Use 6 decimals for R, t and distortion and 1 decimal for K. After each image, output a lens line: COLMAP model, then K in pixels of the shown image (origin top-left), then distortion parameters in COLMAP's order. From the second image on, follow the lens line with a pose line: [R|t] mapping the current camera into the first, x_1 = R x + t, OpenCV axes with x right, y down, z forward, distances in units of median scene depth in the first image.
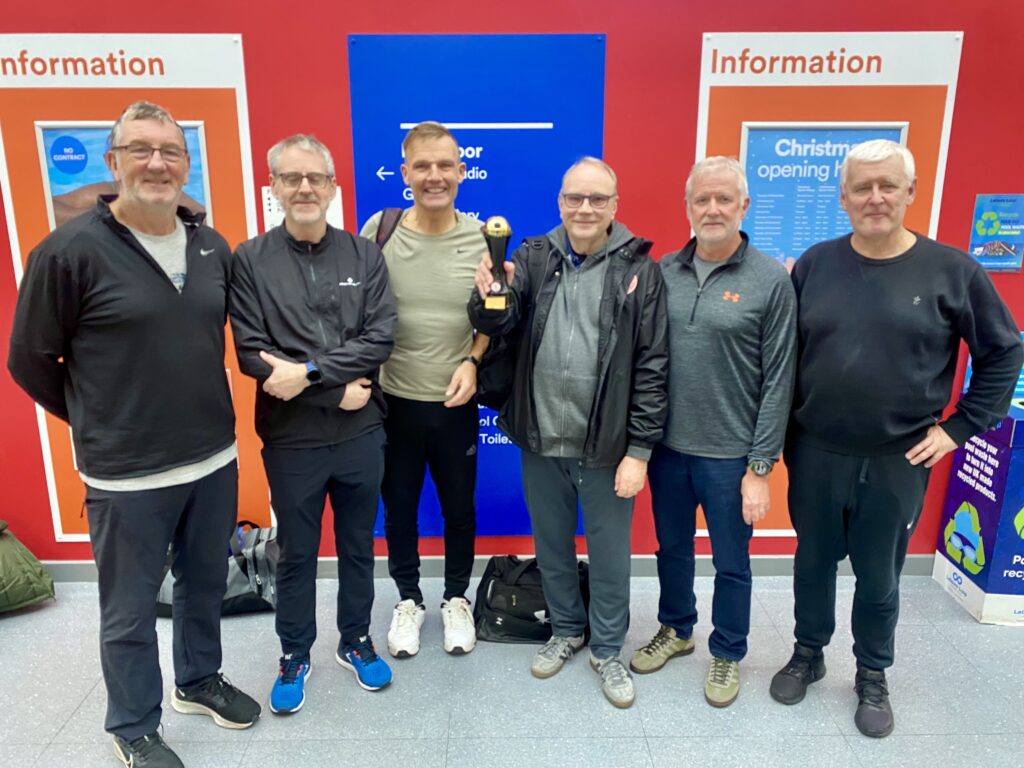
lens RADIAL K [[784.8, 0, 508.3], [0, 784.8, 389.6], [0, 0, 1]] dist [0.017121, -0.011971]
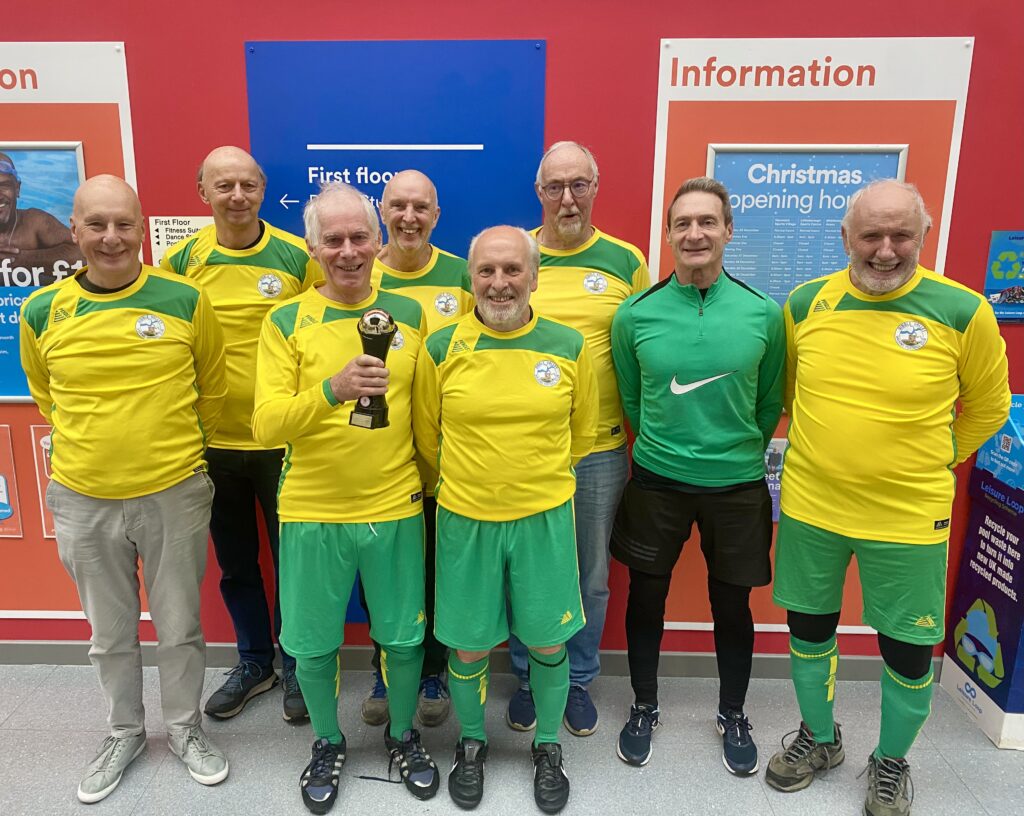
lens RADIAL K [[792.3, 0, 488.5], [0, 792.3, 403.9], [0, 0, 1]] dist [0.009294, -0.006590]
pose [[0.999153, 0.014242, -0.038615, 0.098937], [-0.015346, 0.999478, -0.028440, -0.032777], [0.038190, 0.029009, 0.998849, 0.148655]]
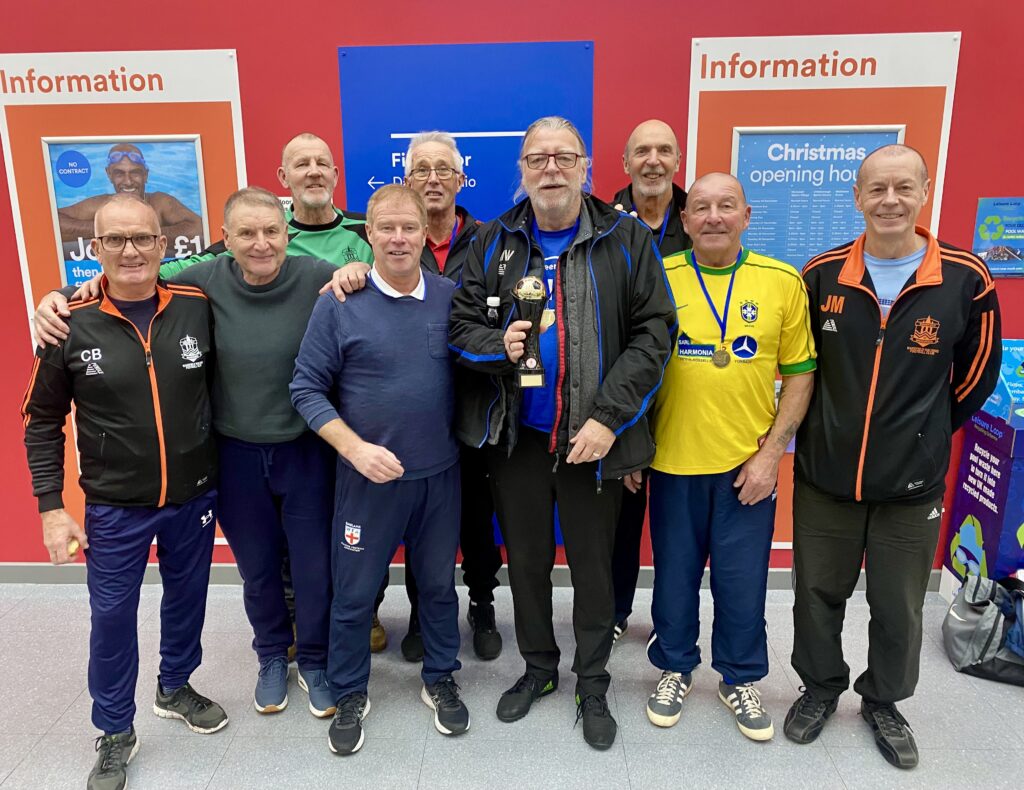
lens RADIAL K [[823.0, 0, 503.6], [0, 823.0, 400.1], [0, 0, 1]] dist [0.011423, -0.007699]
pose [[0.998450, 0.003328, -0.055552, 0.068045], [-0.003732, 0.999967, -0.007176, 0.011773], [0.055526, 0.007372, 0.998430, -0.048315]]
